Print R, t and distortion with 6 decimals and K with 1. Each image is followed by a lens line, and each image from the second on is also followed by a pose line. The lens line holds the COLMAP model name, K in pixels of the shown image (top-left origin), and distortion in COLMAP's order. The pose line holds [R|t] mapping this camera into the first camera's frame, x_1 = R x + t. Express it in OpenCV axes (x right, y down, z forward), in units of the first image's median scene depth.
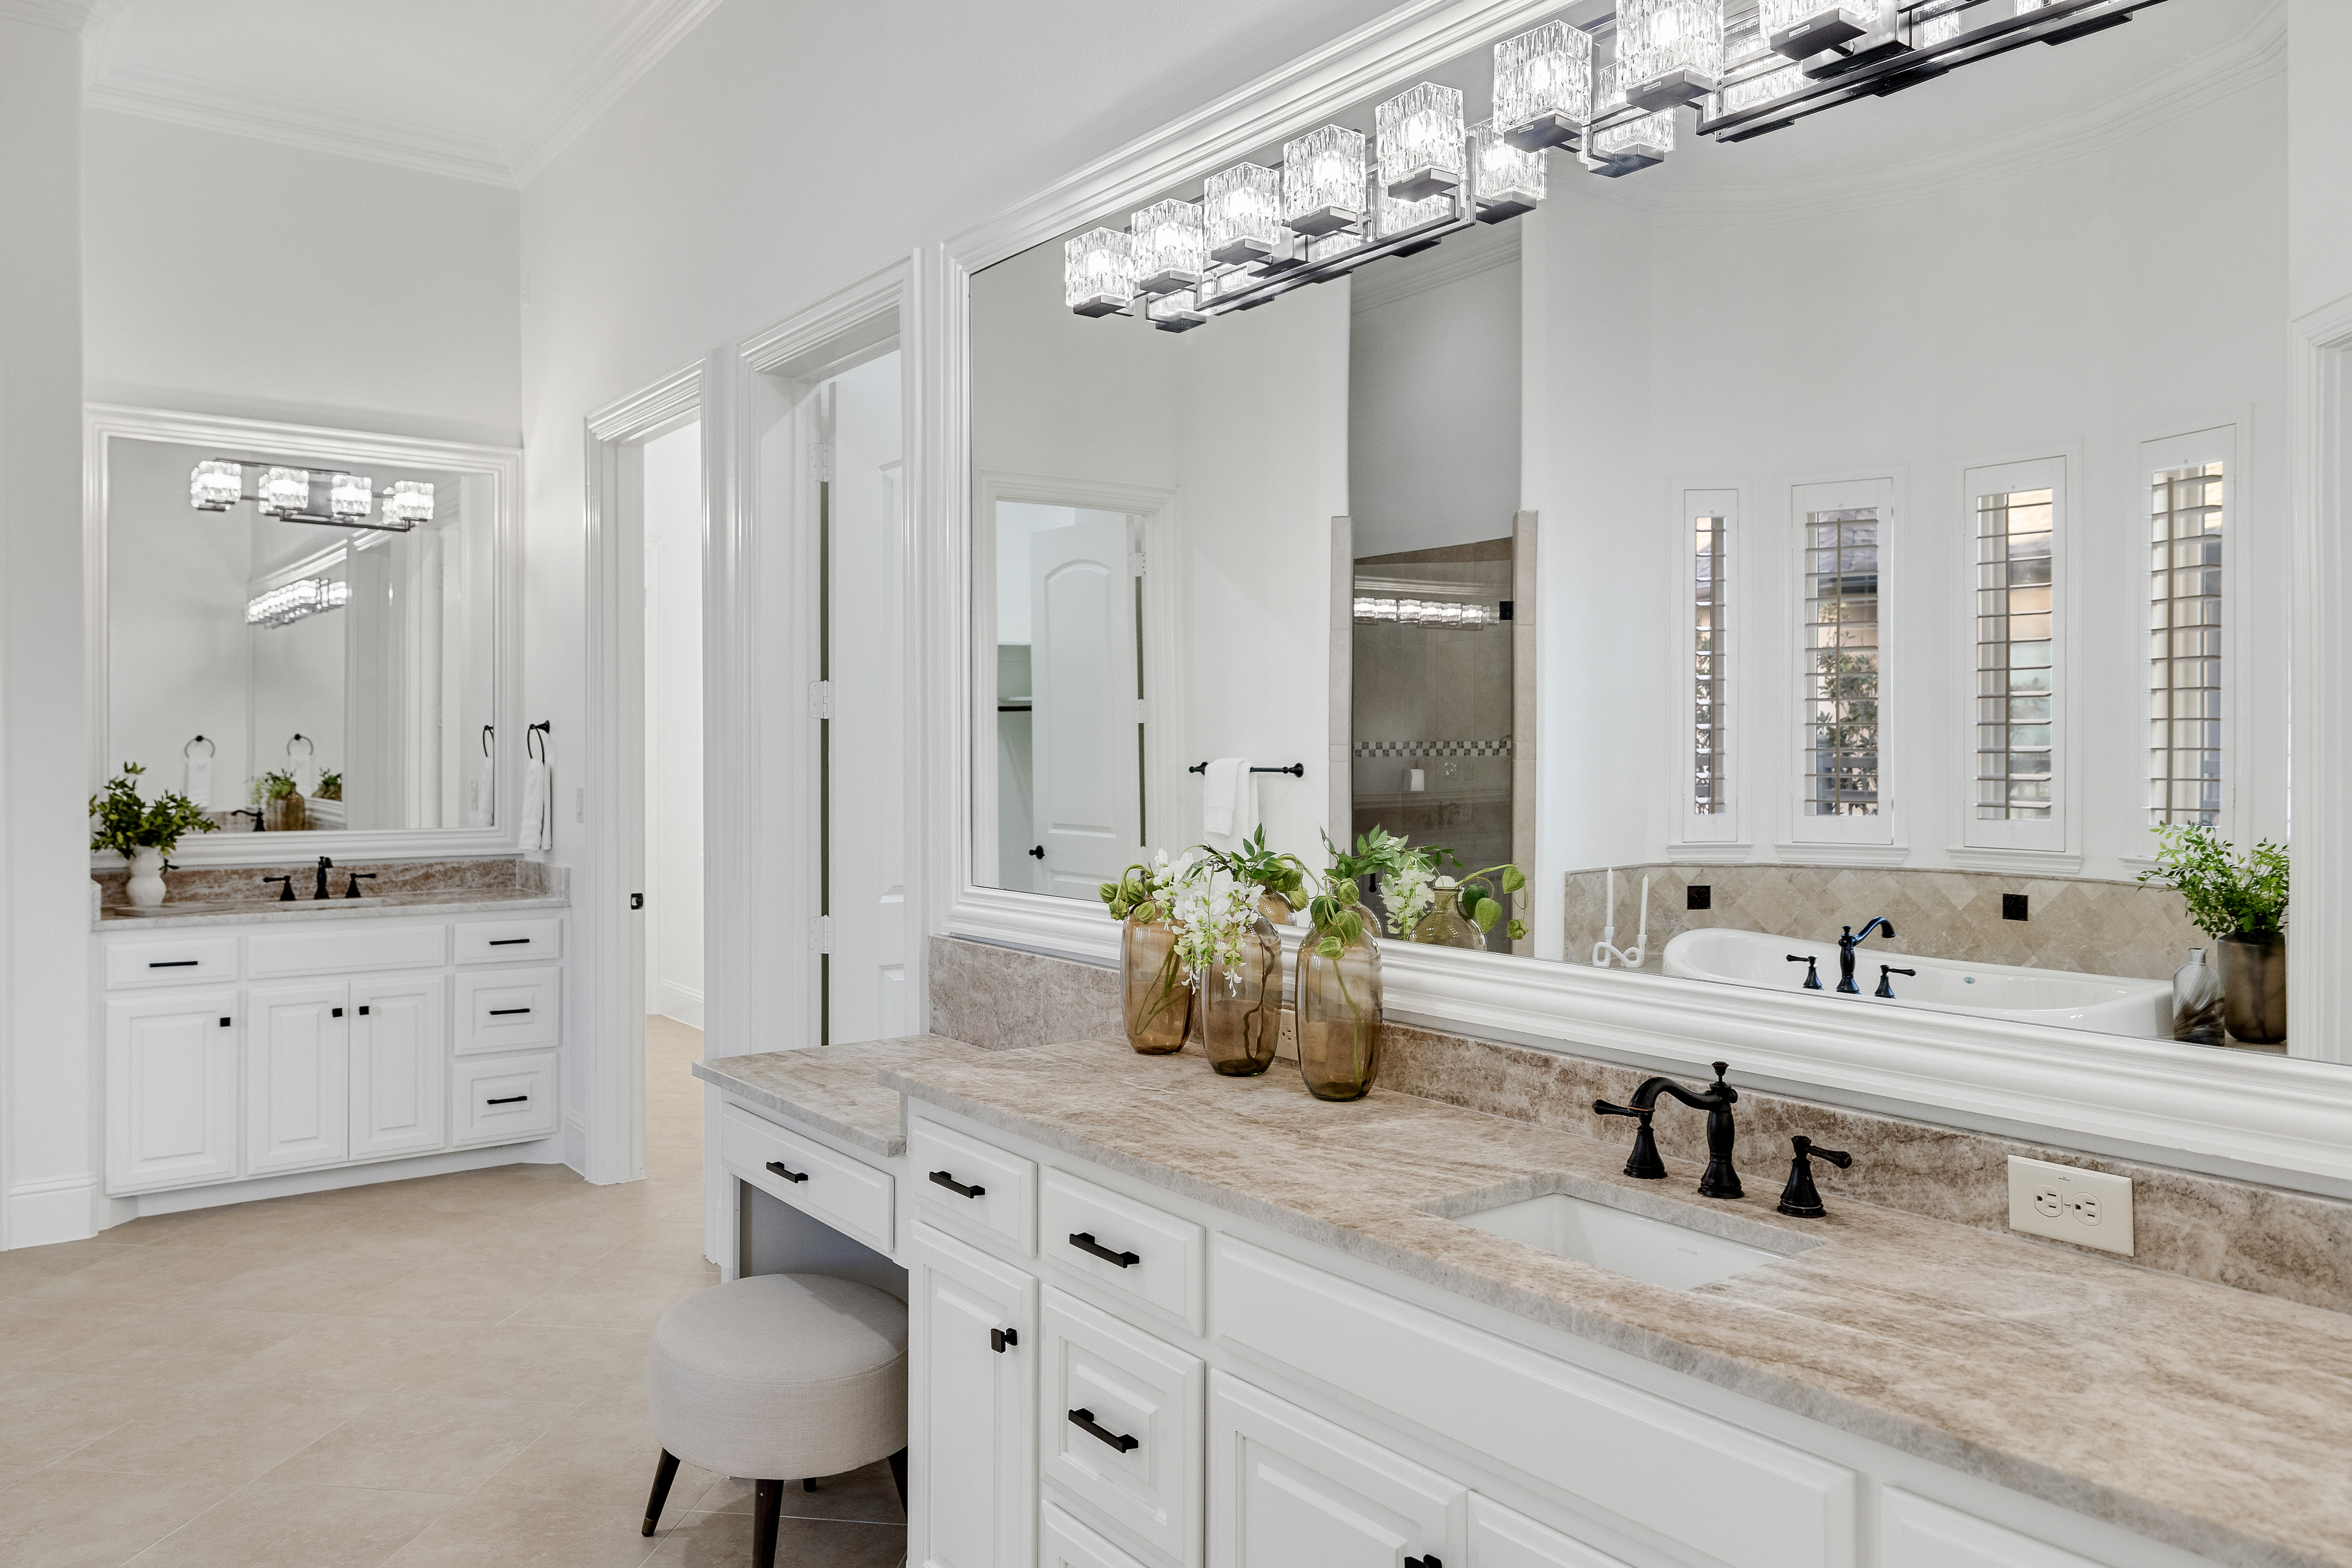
lens RADIAL K [[1731.8, 0, 1174.0], [0, 1731.8, 743.5], [0, 0, 1]] dist [-0.000794, 0.002934]
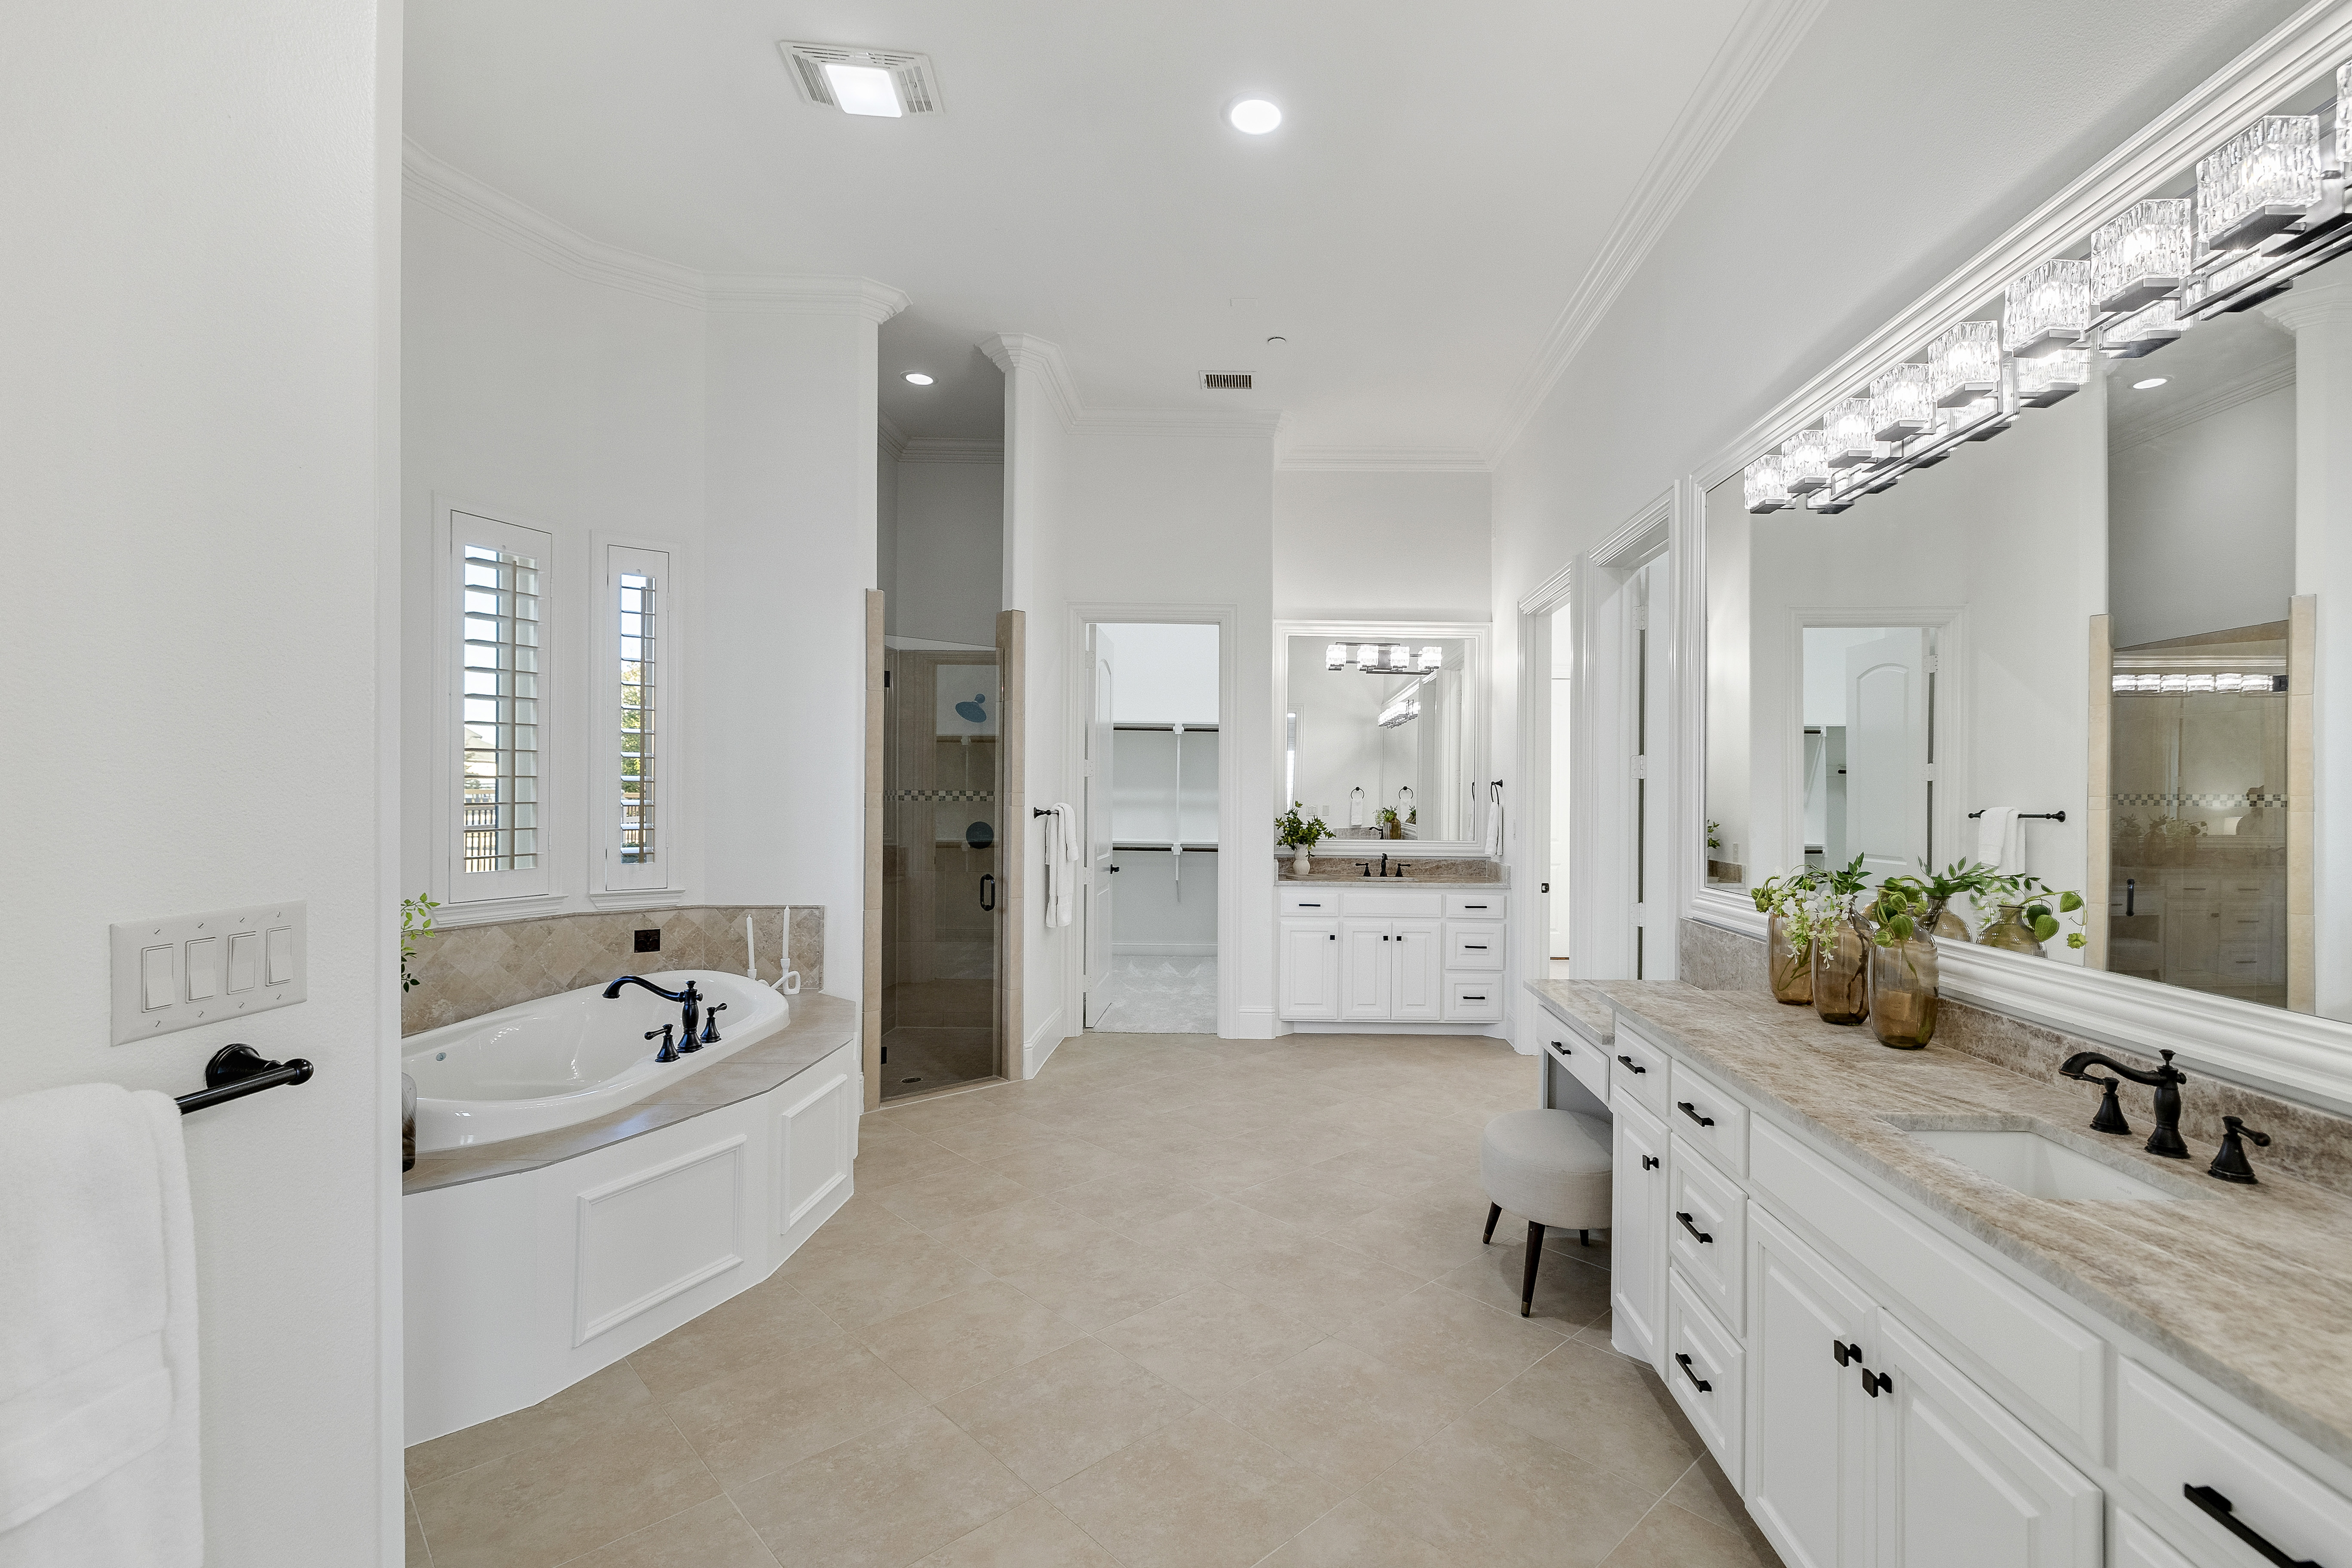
lens RADIAL K [[1067.8, 0, 1176.0], [0, 1067.8, 784.0], [0, 0, 1]] dist [0.000212, 0.000401]
pose [[0.770269, 0.001327, -0.637717, 0.170985], [-0.006594, 0.999961, -0.005883, -0.001677], [0.637685, 0.008737, 0.770248, -0.049222]]
